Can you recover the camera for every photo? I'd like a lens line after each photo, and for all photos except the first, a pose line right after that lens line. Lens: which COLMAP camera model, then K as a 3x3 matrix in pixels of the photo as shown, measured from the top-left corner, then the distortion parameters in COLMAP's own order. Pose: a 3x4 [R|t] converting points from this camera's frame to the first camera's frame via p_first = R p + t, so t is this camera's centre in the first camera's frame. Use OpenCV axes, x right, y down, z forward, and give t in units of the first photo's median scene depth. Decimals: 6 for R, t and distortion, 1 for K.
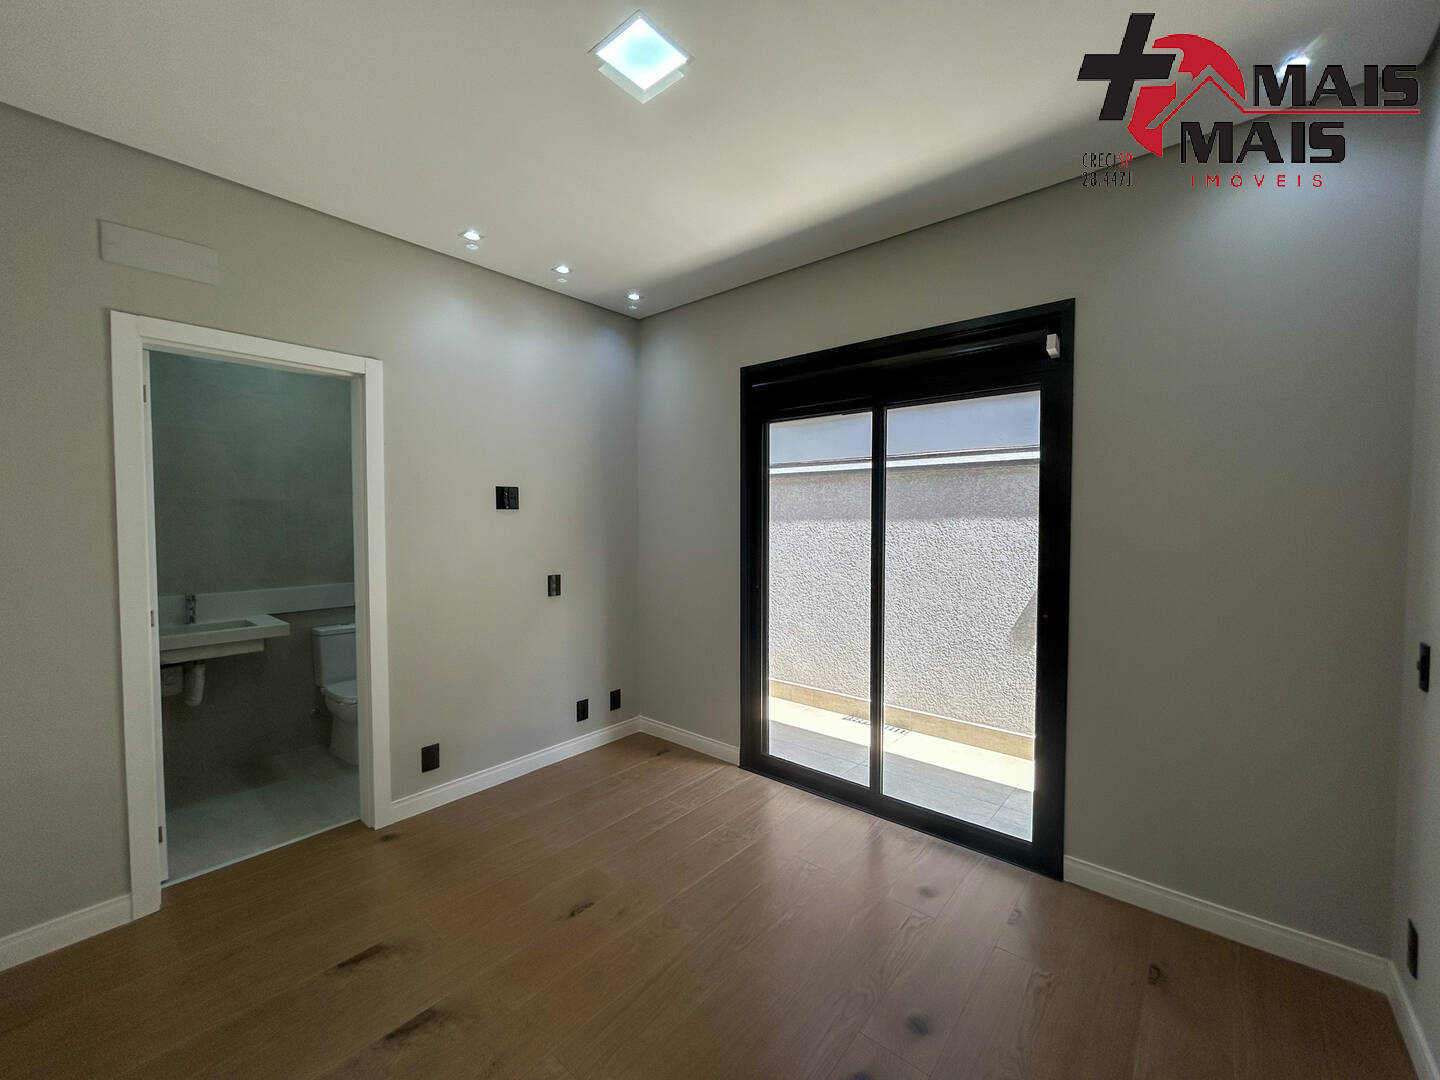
lens RADIAL K [[584.6, 0, 718.4], [0, 584.6, 537.8], [0, 0, 1]] dist [-0.000332, 0.000131]
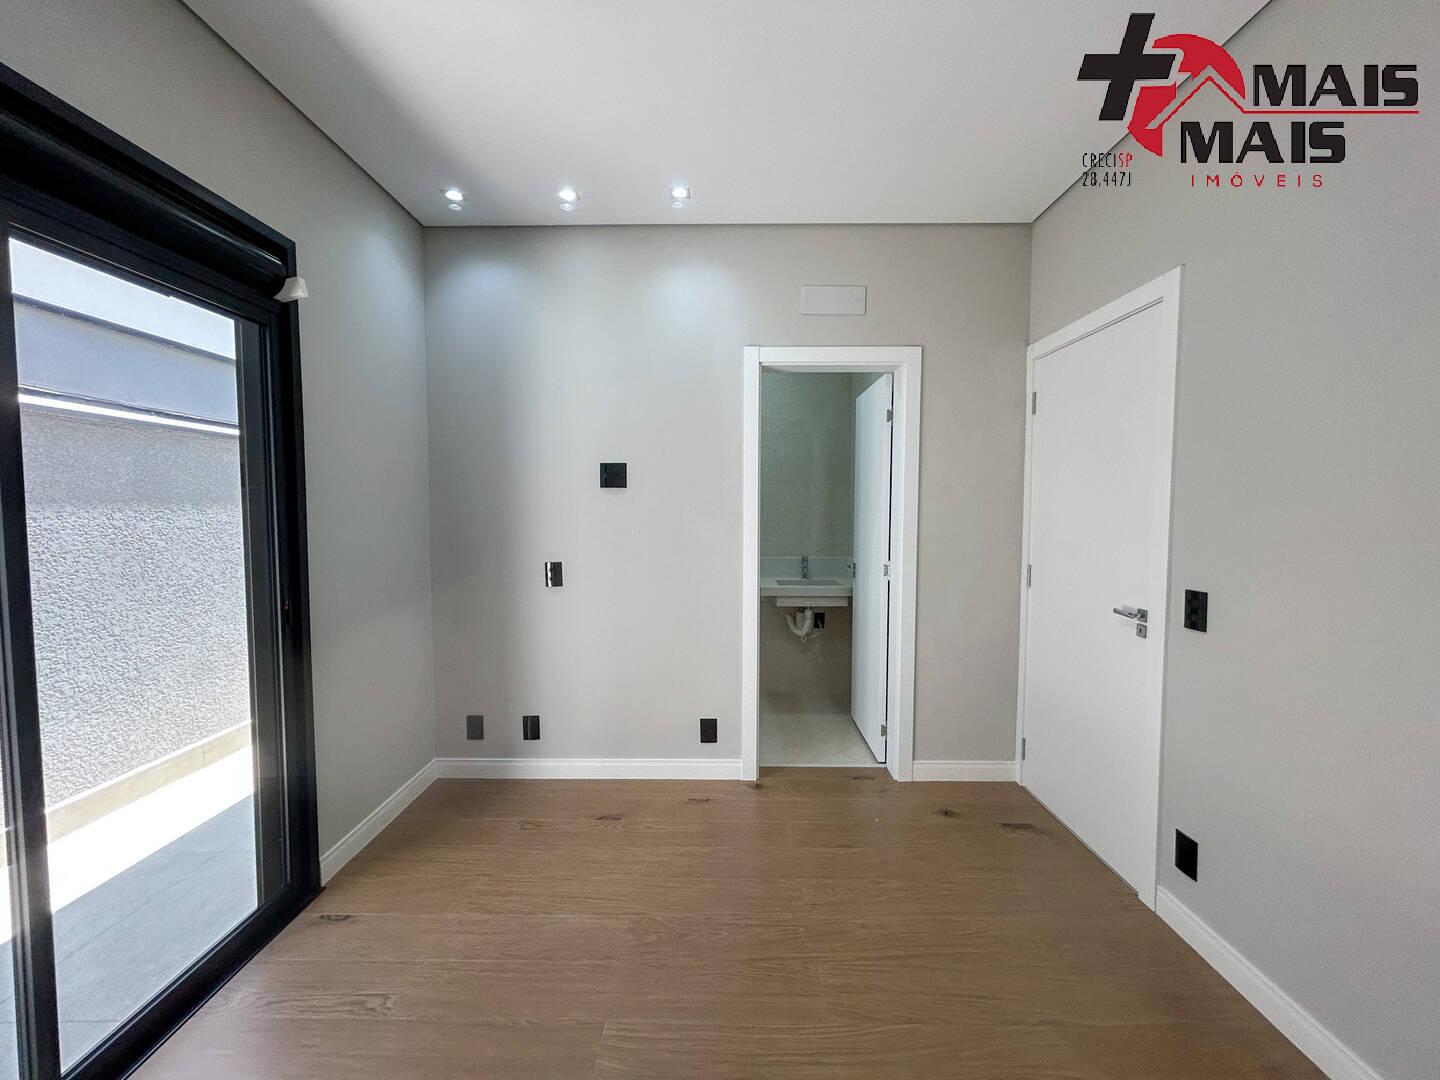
lens RADIAL K [[584.6, 0, 718.4], [0, 584.6, 537.8], [0, 0, 1]] dist [-0.000332, 0.000131]
pose [[0.637973, 0.050879, -0.768376, 0.422002], [-0.027541, 0.998684, 0.043262, -0.011821], [0.769566, -0.006438, 0.638535, 0.518746]]
